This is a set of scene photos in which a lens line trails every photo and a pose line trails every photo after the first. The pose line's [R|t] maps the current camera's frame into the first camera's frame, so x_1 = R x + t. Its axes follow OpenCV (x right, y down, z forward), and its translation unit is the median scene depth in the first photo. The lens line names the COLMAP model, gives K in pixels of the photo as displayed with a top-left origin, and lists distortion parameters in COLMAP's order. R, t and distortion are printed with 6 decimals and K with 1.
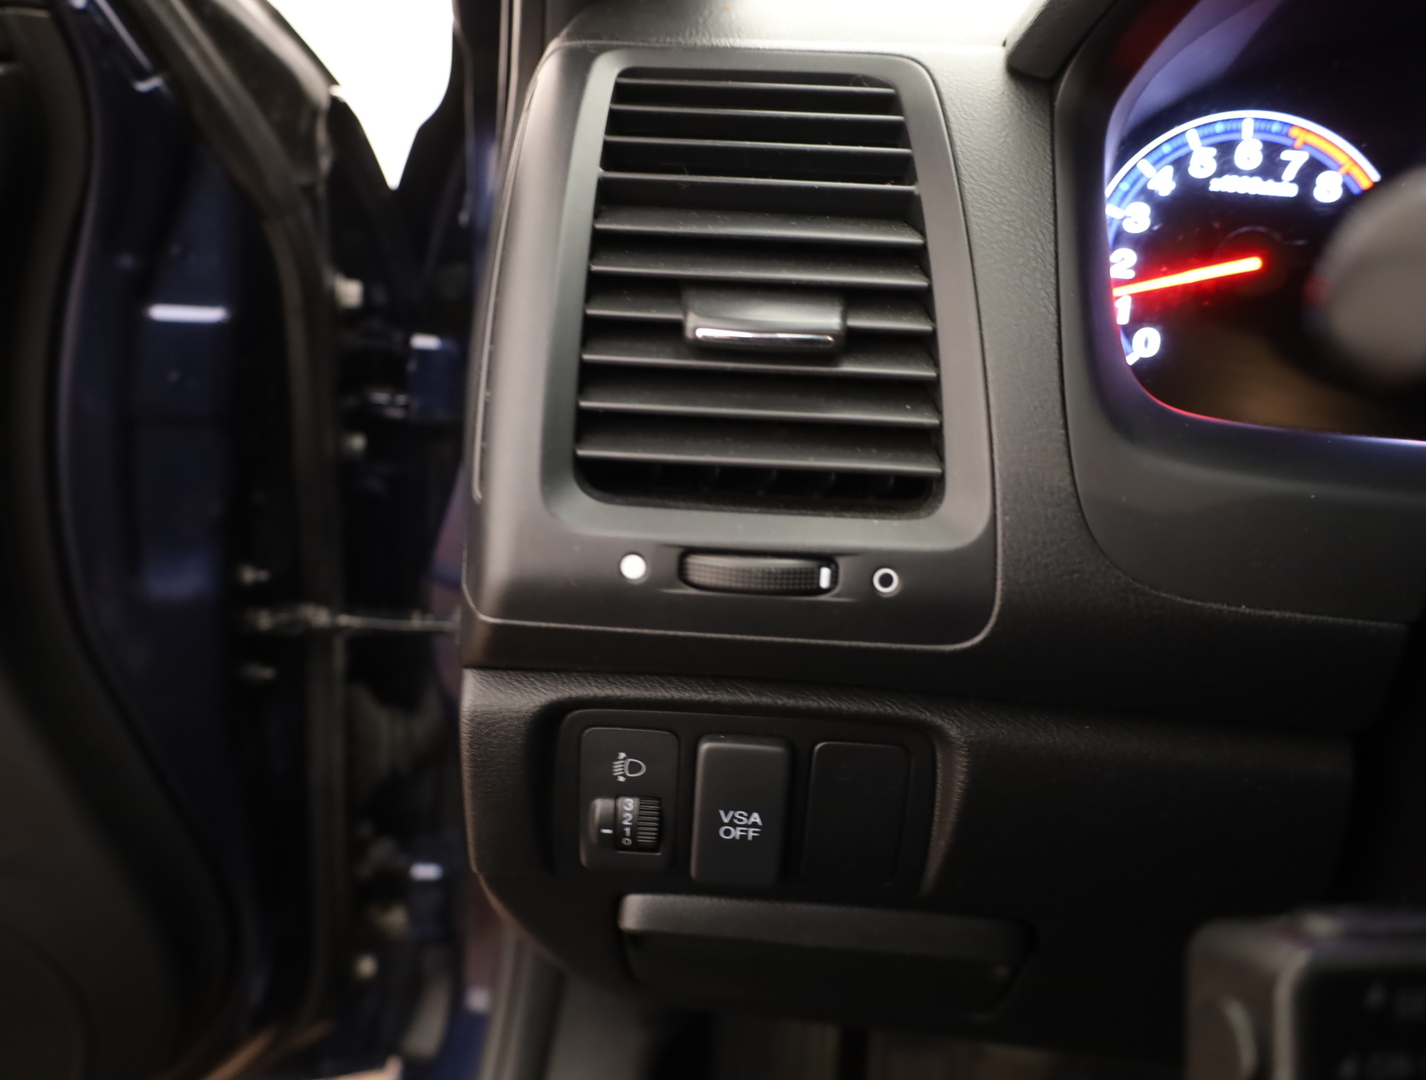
lens RADIAL K [[1112.1, 0, 712.0], [0, 1112.1, 545.3], [0, 0, 1]] dist [-0.007705, 0.003557]
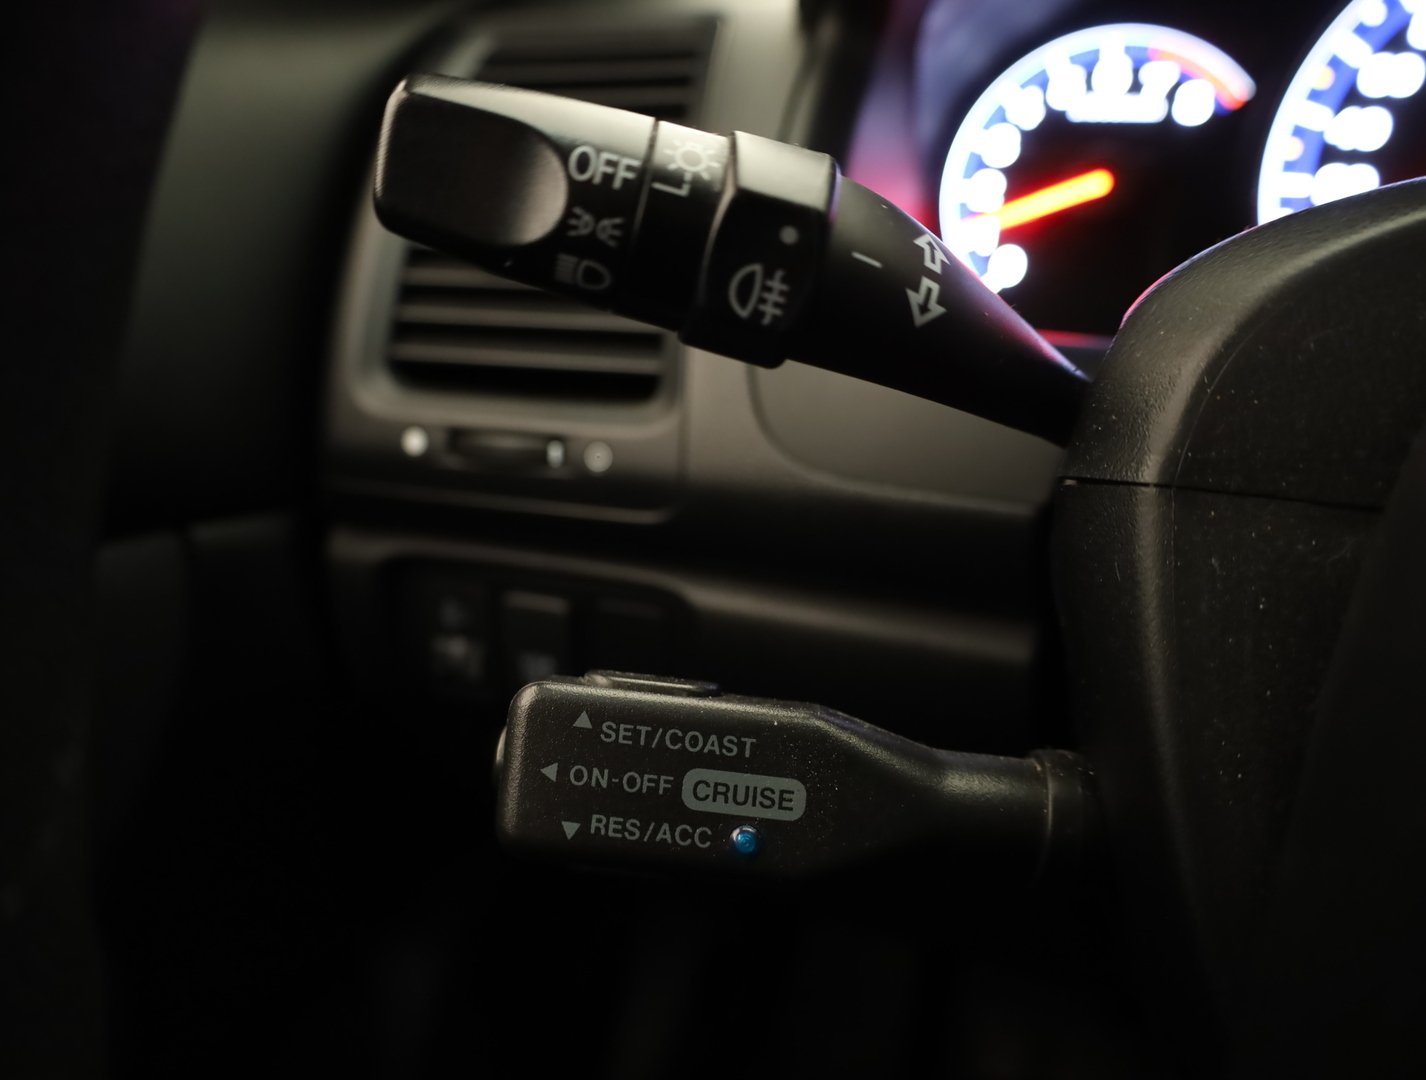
lens RADIAL K [[1097.4, 0, 686.9], [0, 1097.4, 547.2], [0, 0, 1]] dist [-0.013170, -0.006481]
pose [[0.950247, 0.051308, -0.307244, 0.530222], [-0.044940, 0.998604, 0.027770, 0.079065], [0.308240, -0.012580, 0.951226, -0.085308]]
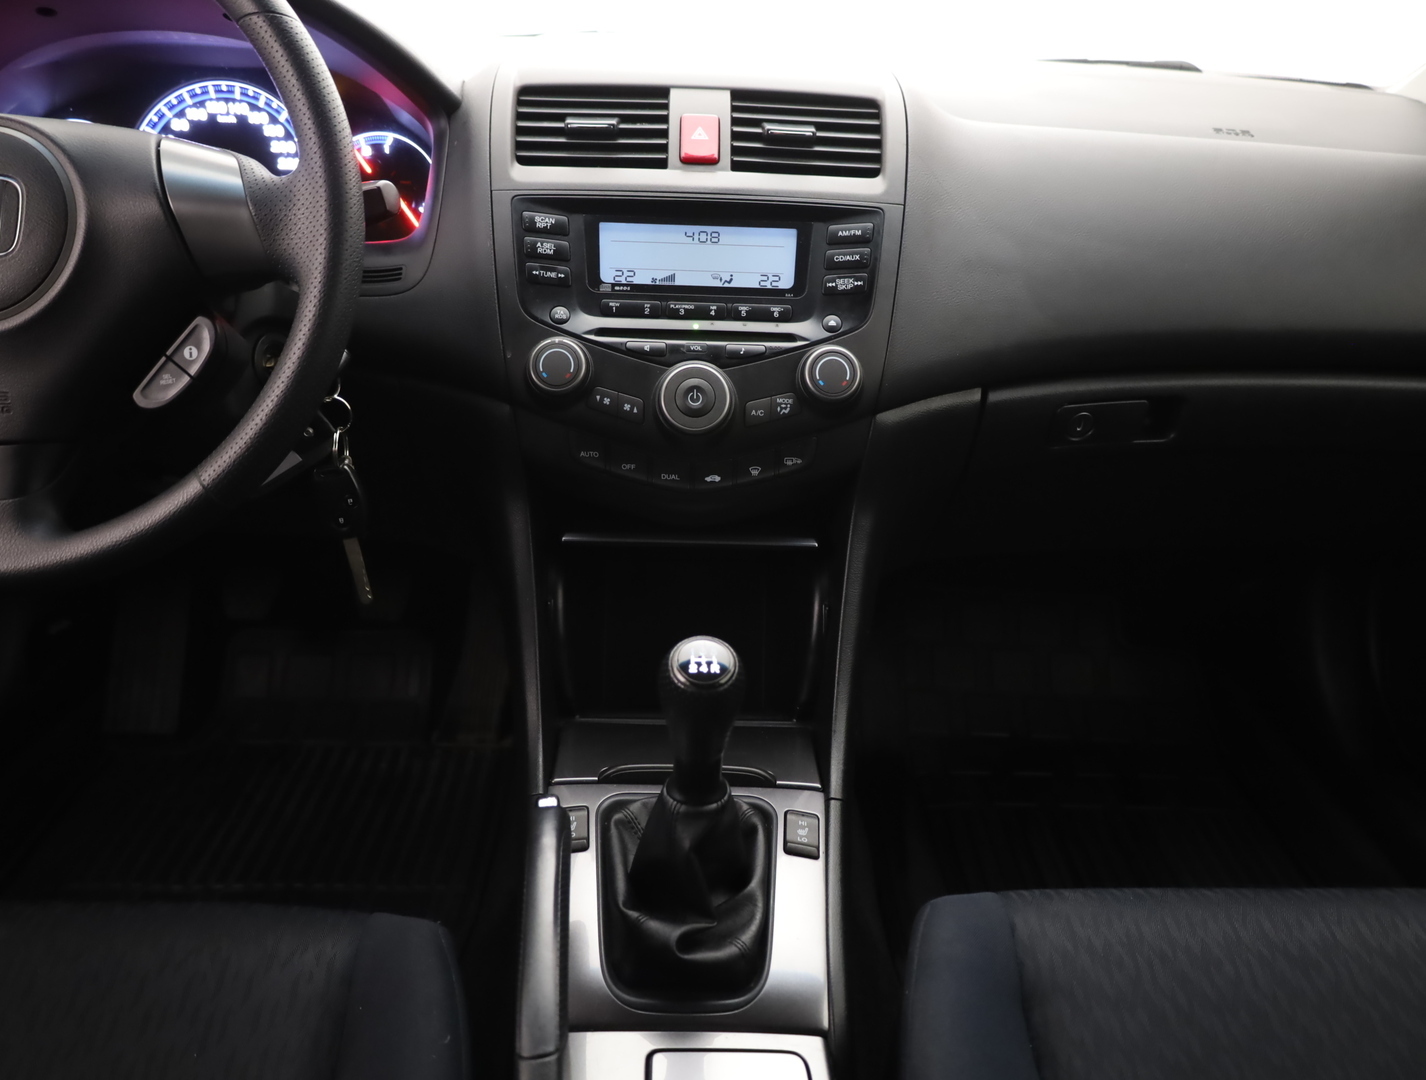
lens RADIAL K [[1112.1, 0, 712.0], [0, 1112.1, 545.3], [0, 0, 1]] dist [-0.007705, 0.003557]
pose [[0.991631, -0.074873, 0.105179, 1.934865], [0.070365, 0.996463, 0.045939, 0.694581], [-0.108246, -0.038154, 0.993392, -2.106059]]
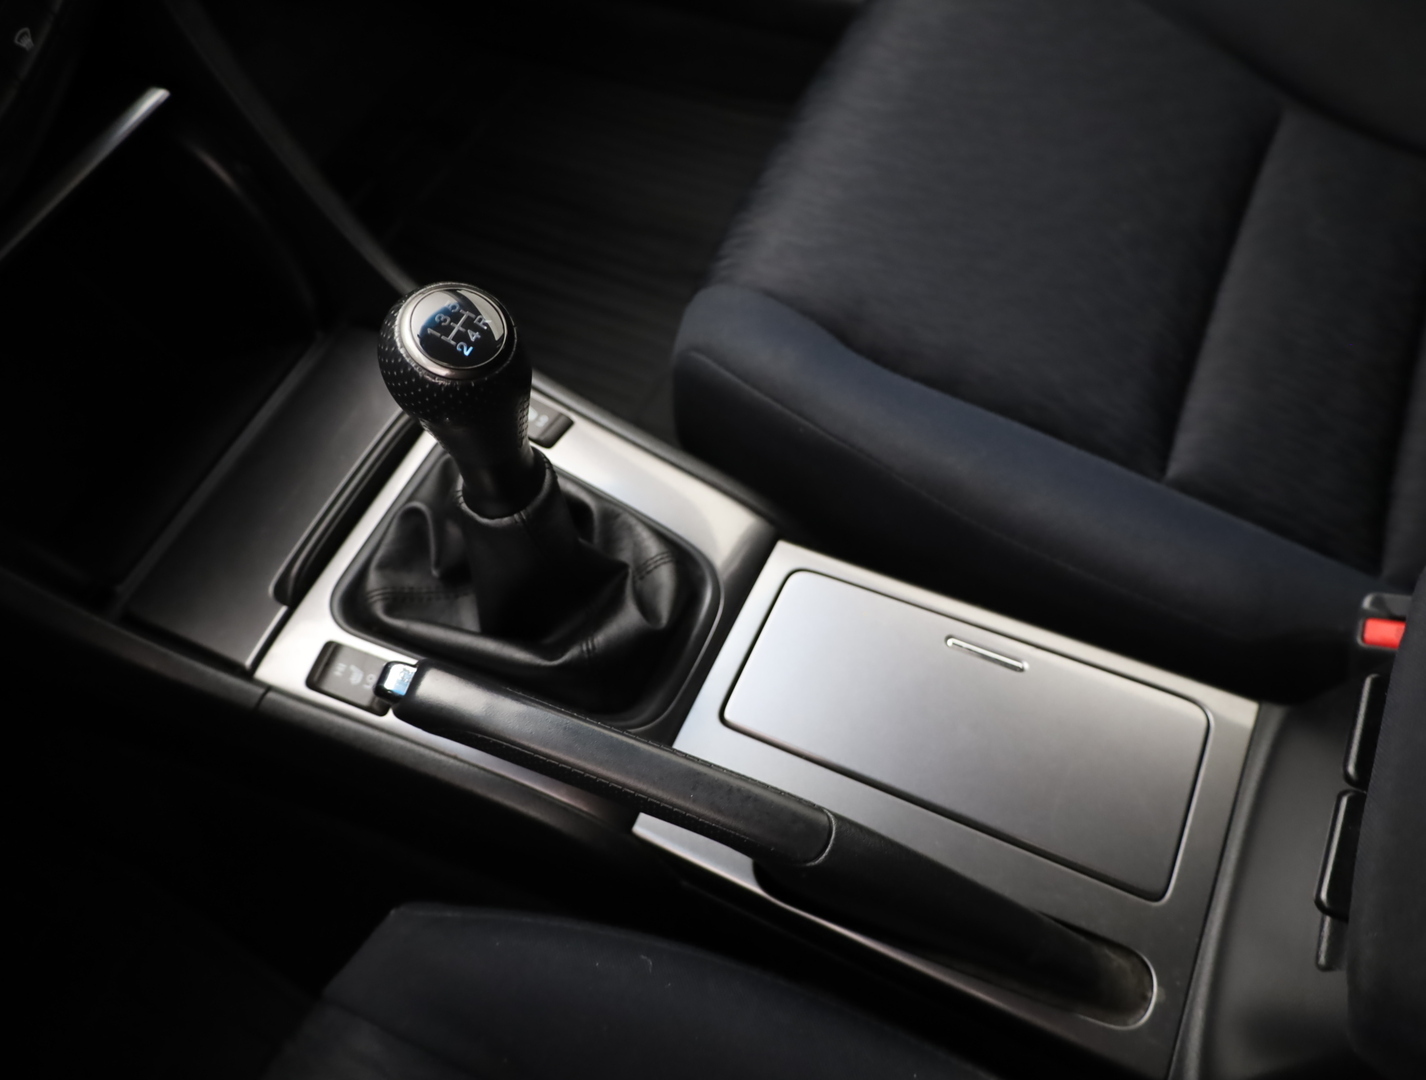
lens RADIAL K [[1120.9, 0, 710.9], [0, 1120.9, 545.2], [0, 0, 1]] dist [-0.011140, 0.012154]
pose [[0.324846, -0.859628, 0.394353, 1.514751], [0.456351, 0.507684, 0.730754, 0.335294], [-0.828383, -0.057419, 0.557211, -0.973154]]
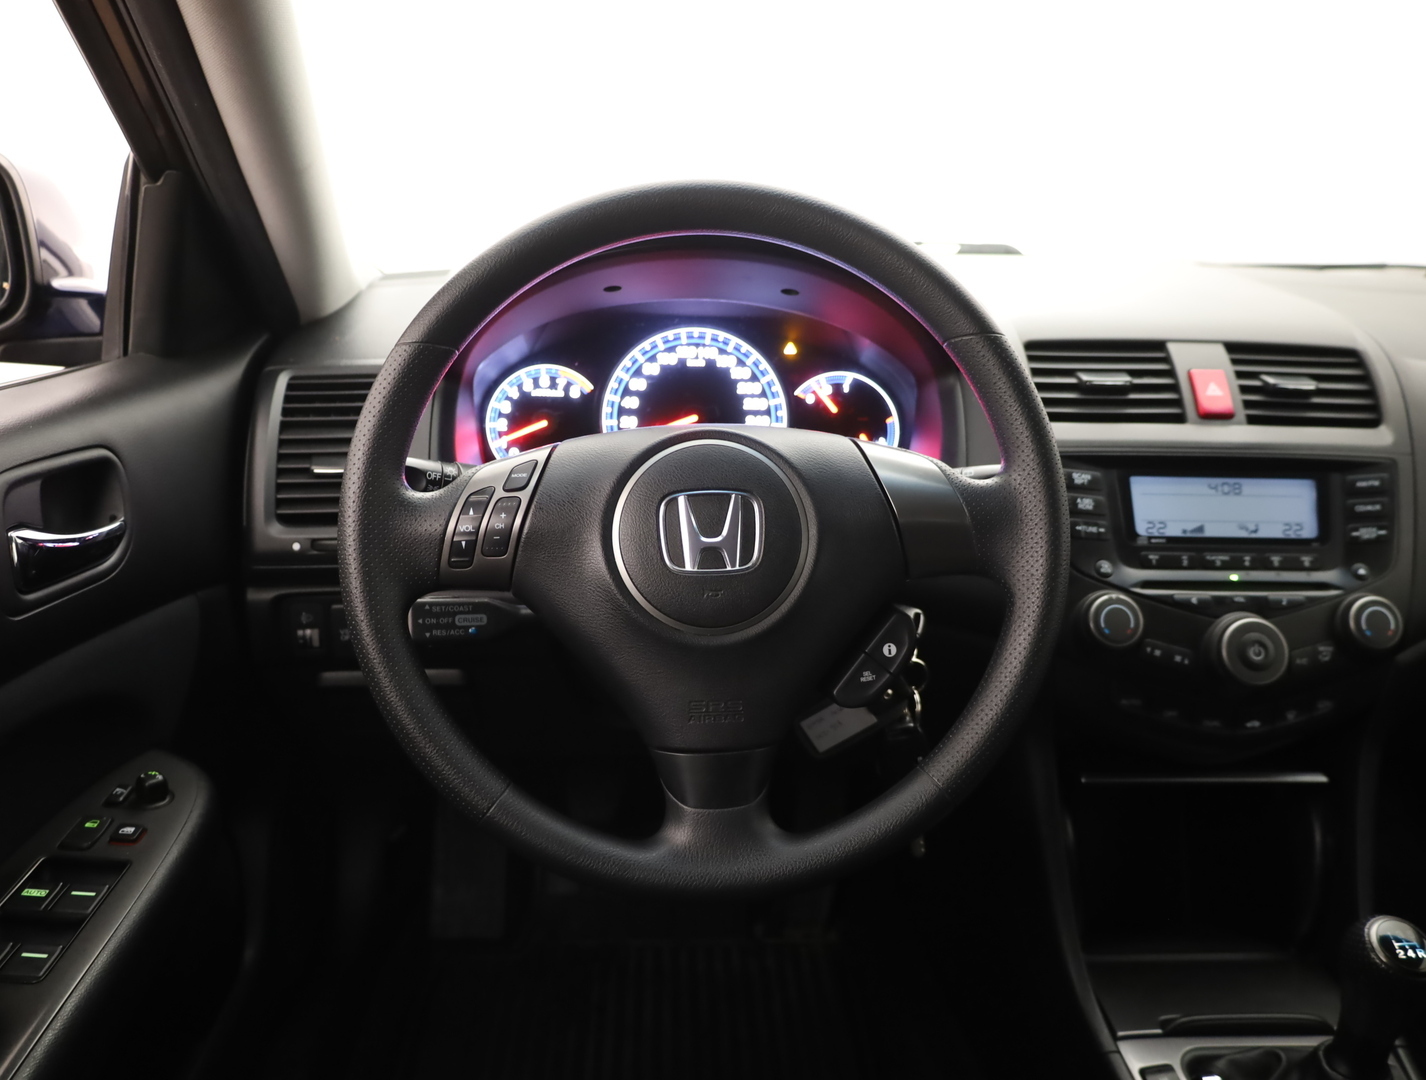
lens RADIAL K [[1120.9, 0, 710.9], [0, 1120.9, 545.2], [0, 0, 1]] dist [-0.011140, 0.012154]
pose [[0.988170, -0.080975, 0.130246, 0.593270], [0.086644, 0.995497, -0.038462, 0.209756], [-0.126545, 0.049292, 0.990735, -2.016594]]
